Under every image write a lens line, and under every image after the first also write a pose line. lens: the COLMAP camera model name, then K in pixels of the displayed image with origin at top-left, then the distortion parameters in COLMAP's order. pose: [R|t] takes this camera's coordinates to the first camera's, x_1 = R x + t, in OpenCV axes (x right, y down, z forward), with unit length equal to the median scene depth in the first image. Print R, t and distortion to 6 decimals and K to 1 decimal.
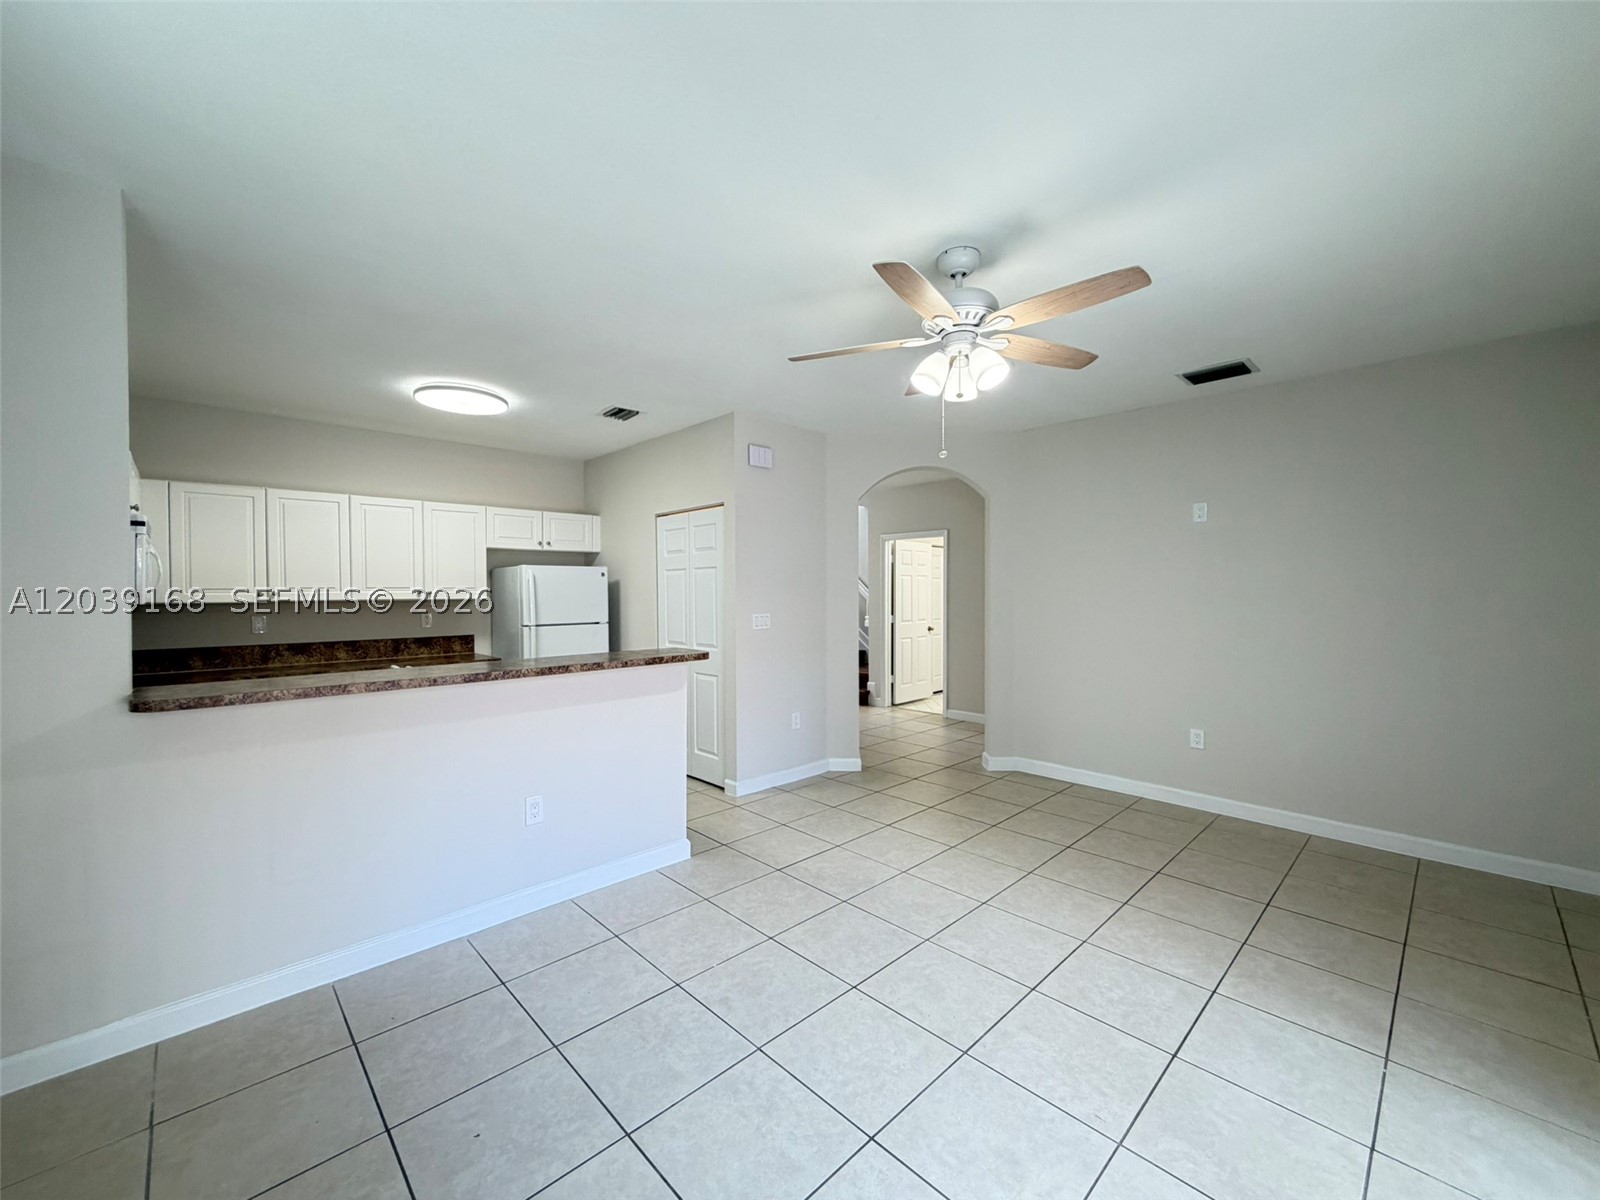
lens RADIAL K [[639.4, 0, 793.0], [0, 639.4, 601.6], [0, 0, 1]] dist [0.002241, -0.000207]
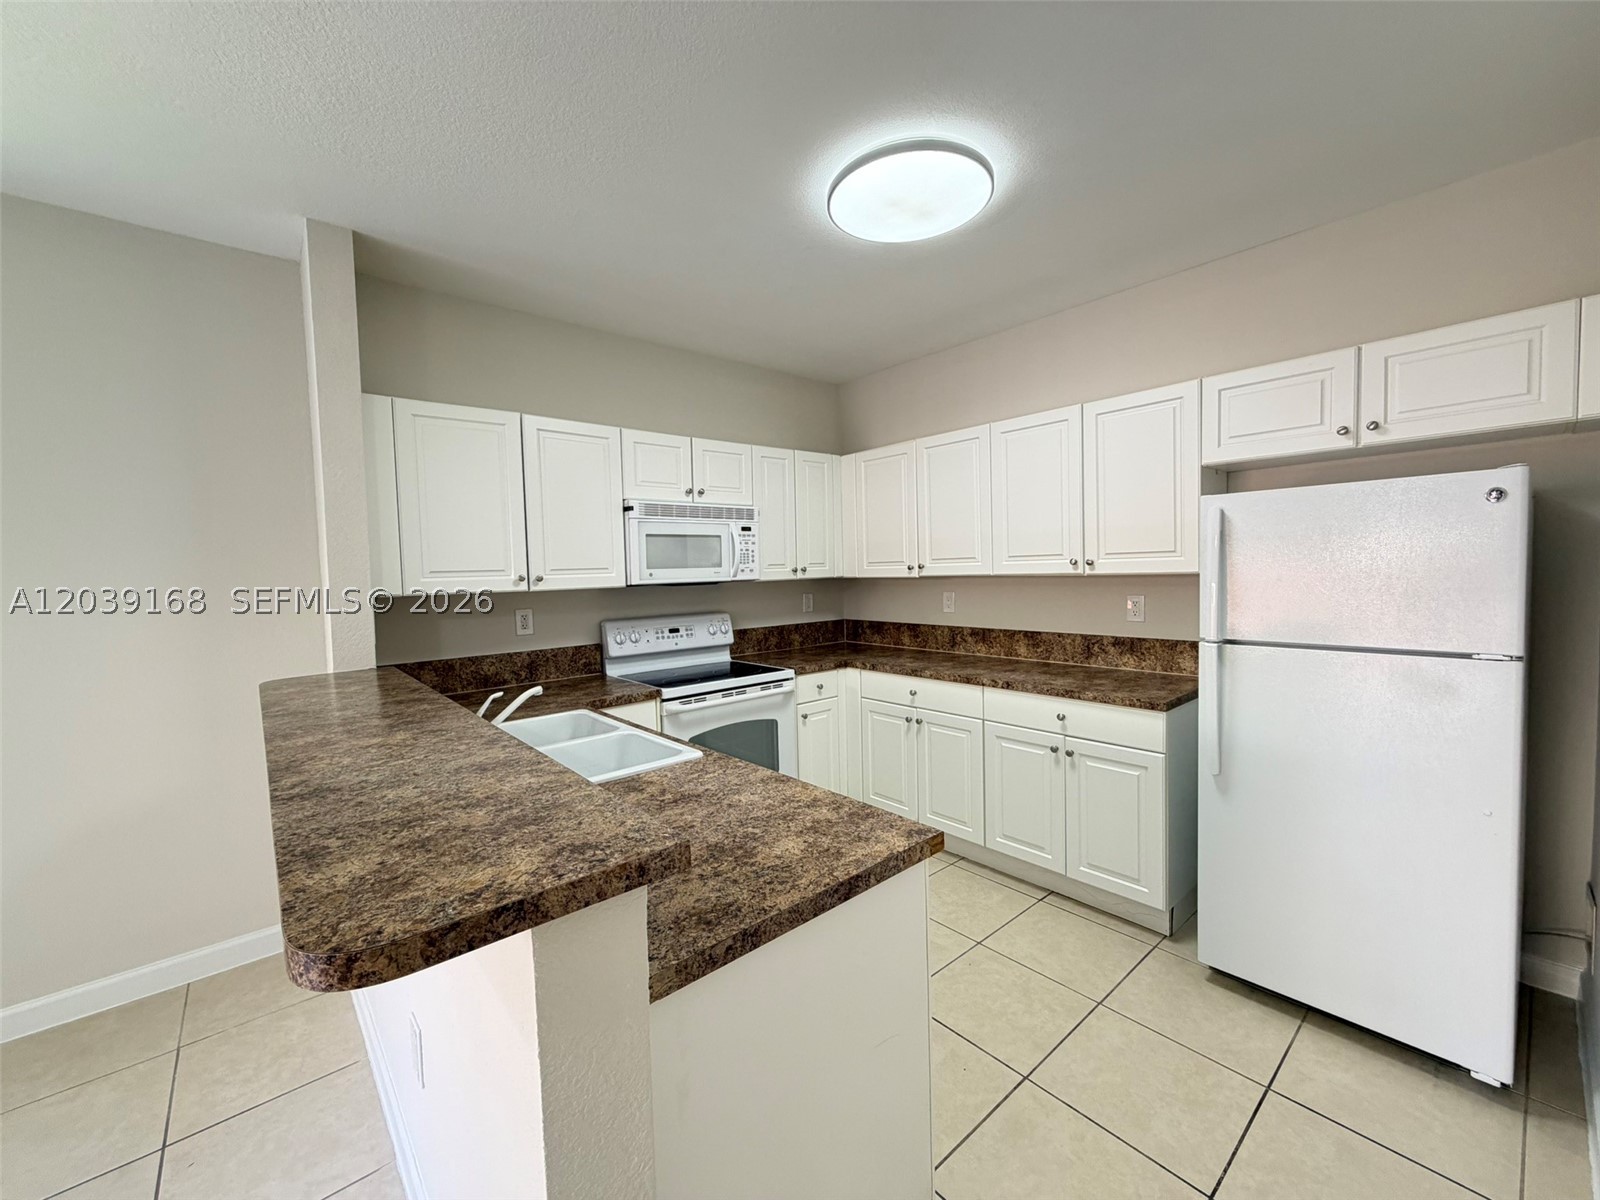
lens RADIAL K [[639.4, 0, 801.2], [0, 639.4, 596.7], [0, 0, 1]] dist [0.002241, -0.000207]
pose [[-0.048145, 0.053189, -0.997423, 0.021925], [0.010959, 0.998549, 0.052720, -0.019130], [0.998780, -0.008393, -0.048658, 0.904405]]
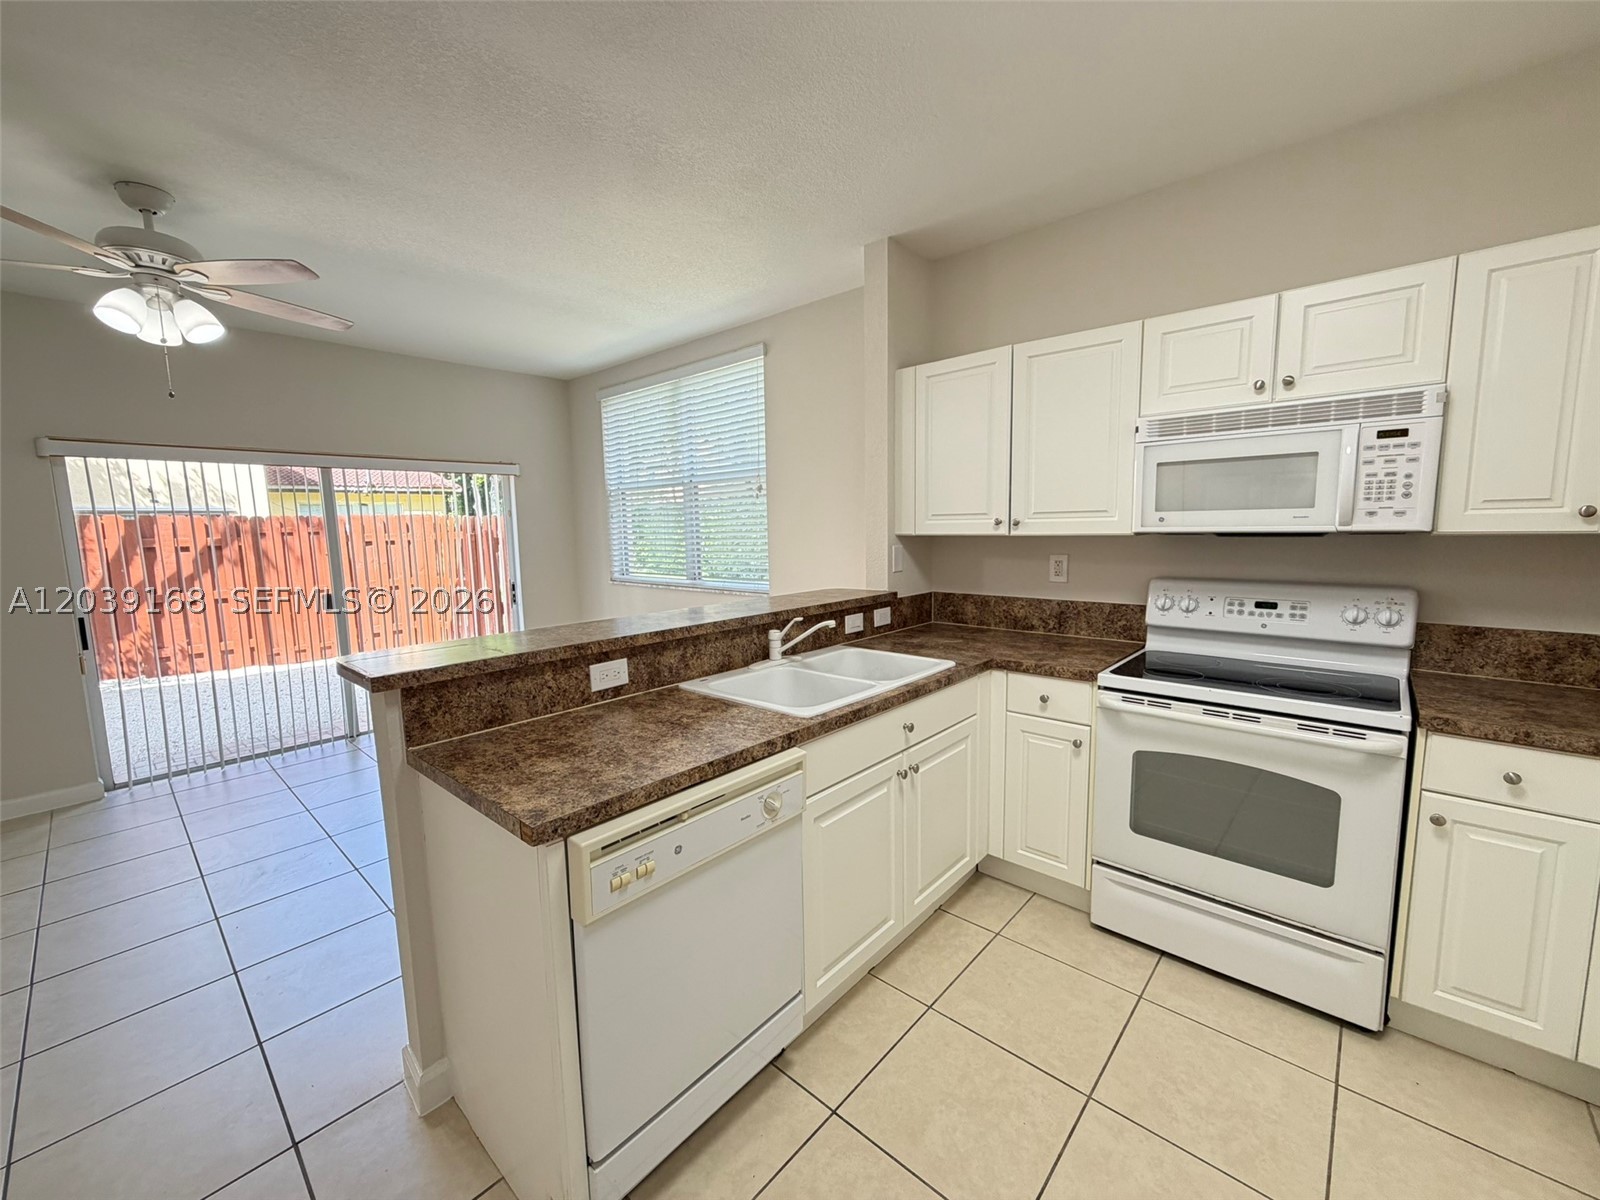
lens RADIAL K [[639.4, 0, 791.2], [0, 639.4, 600.2], [0, 0, 1]] dist [0.002241, -0.000207]
pose [[-0.997425, 0.033352, -0.063489, -0.364220], [0.024499, 0.990482, 0.135445, -0.020682], [0.067402, 0.133541, -0.988749, 1.210890]]
